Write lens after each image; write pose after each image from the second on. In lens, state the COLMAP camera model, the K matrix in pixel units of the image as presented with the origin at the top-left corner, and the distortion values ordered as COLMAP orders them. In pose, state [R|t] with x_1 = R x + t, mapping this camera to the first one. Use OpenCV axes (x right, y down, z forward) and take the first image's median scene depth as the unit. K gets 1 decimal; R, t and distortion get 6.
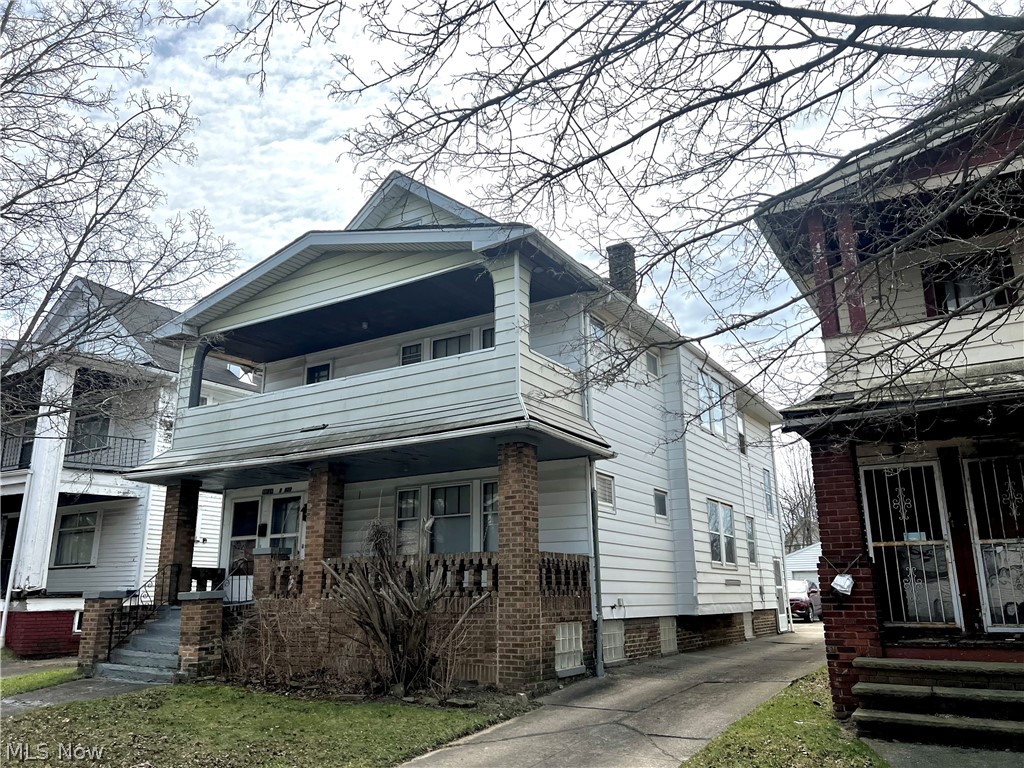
lens RADIAL K [[783.2, 0, 512.0], [0, 783.2, 384.0], [0, 0, 1]] dist [0.010653, 0.001711]
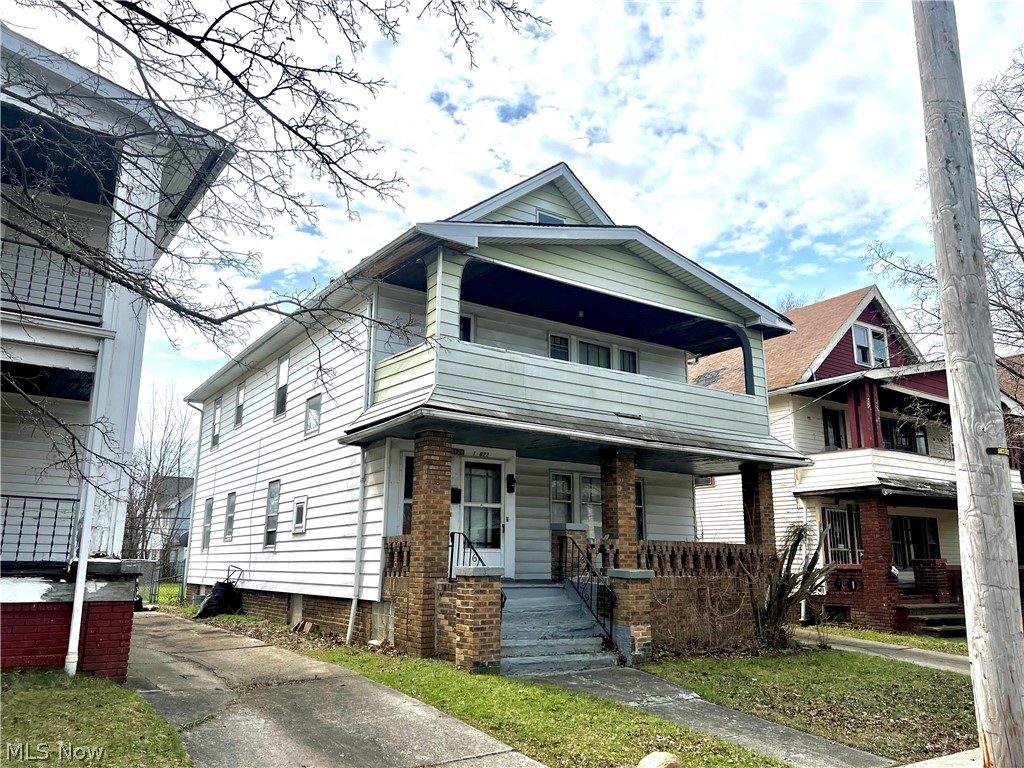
lens RADIAL K [[757.1, 0, 512.0], [0, 757.1, 365.3], [0, 0, 1]] dist [-0.001868, 0.000171]
pose [[0.406062, 0.241725, 0.881296, -1.293010], [-0.250664, 0.956855, -0.146955, 0.188896], [-0.878795, -0.161236, 0.449134, 0.719388]]
